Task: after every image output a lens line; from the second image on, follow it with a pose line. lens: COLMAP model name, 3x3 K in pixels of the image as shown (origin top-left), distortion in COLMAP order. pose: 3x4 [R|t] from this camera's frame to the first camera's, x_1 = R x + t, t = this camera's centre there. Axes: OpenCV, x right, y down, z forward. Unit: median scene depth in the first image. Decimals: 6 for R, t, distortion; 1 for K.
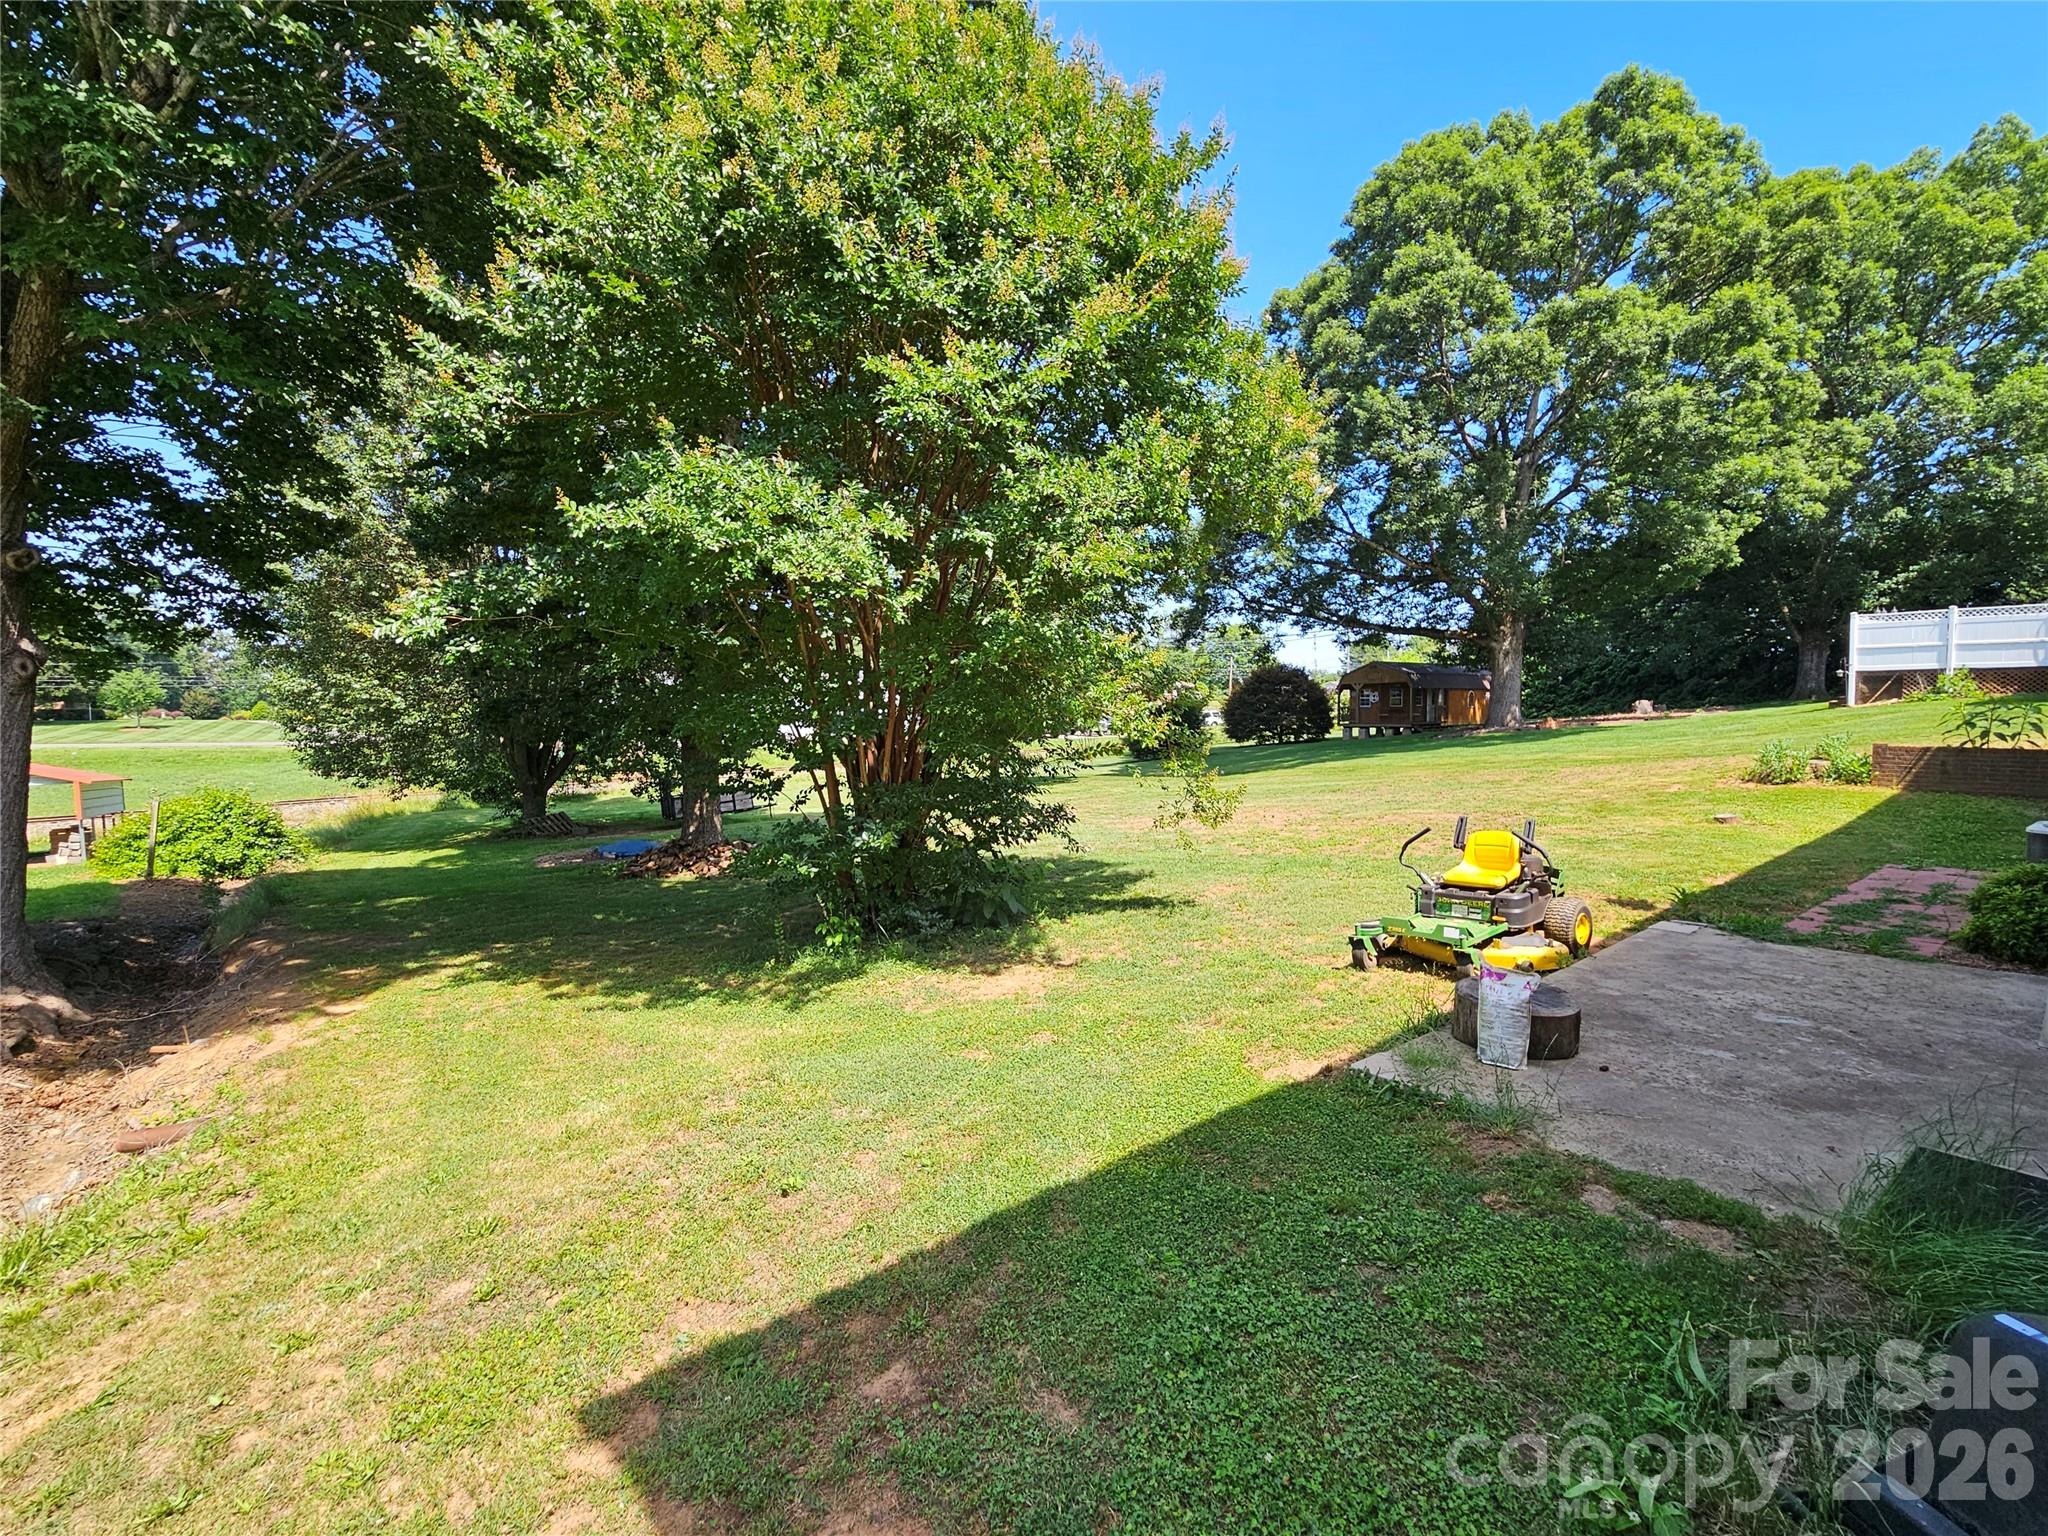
lens RADIAL K [[832.3, 0, 1024.0], [0, 832.3, 768.0], [0, 0, 1]] dist [-0.007521, -0.000099]
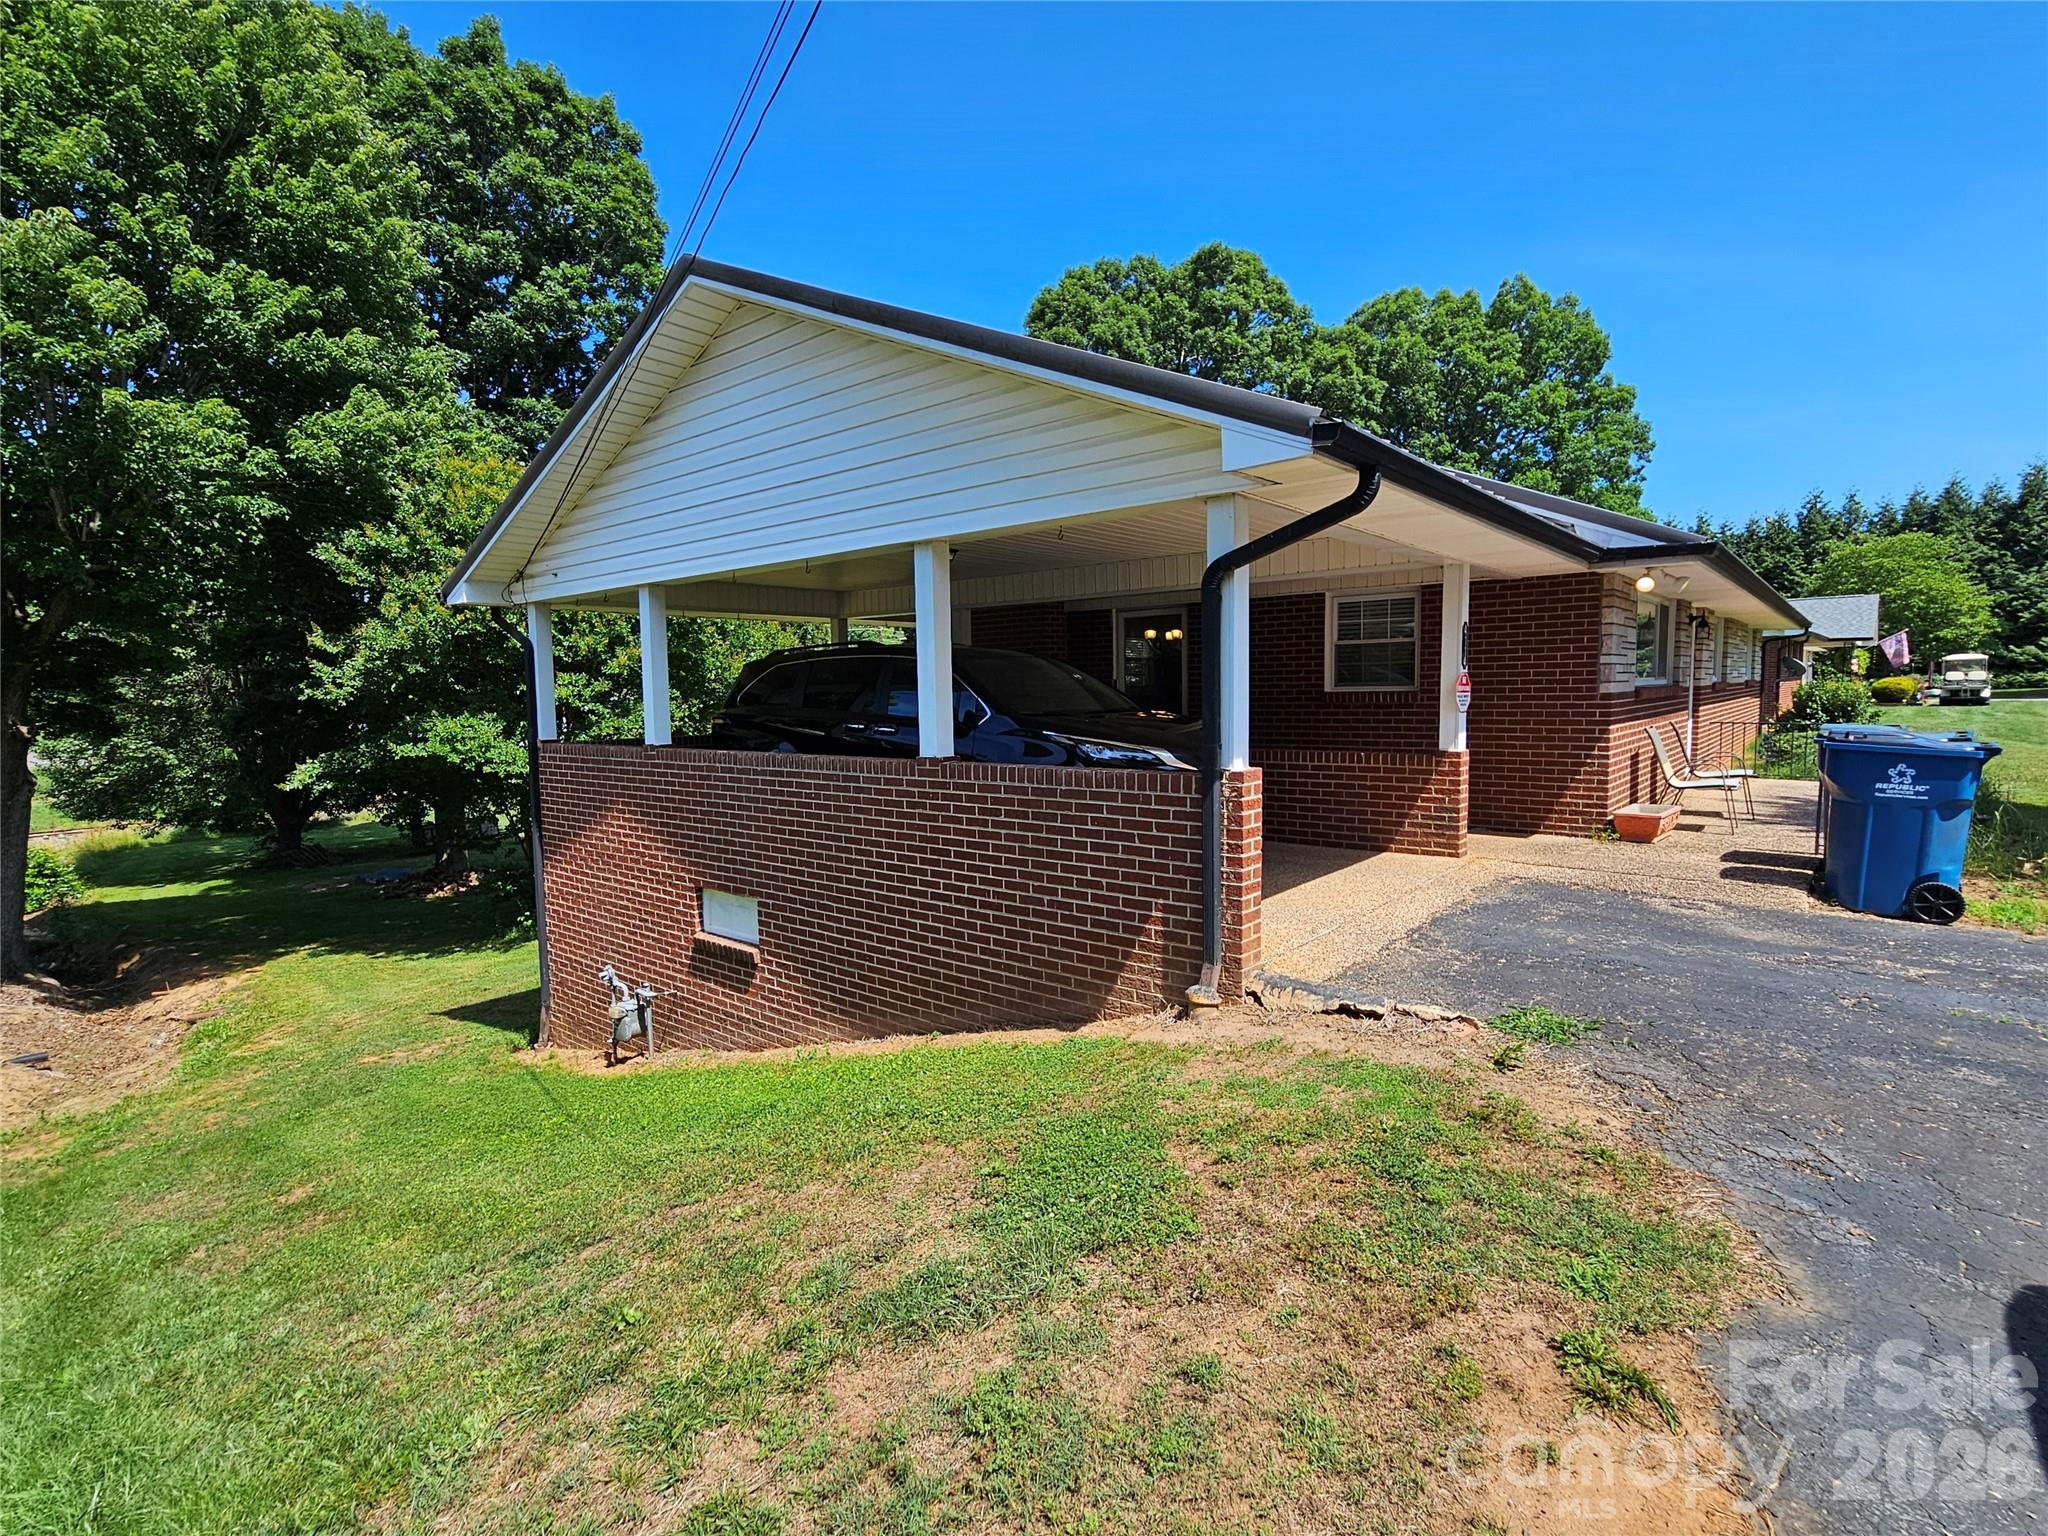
lens RADIAL K [[950.0, 0, 1024.0], [0, 950.0, 768.0], [0, 0, 1]] dist [0.000700, 0.000524]
pose [[0.984787, -0.019375, 0.172684, 0.226338], [0.016601, 0.999709, 0.017490, -0.074763], [-0.172973, -0.014358, 0.984822, -0.588846]]
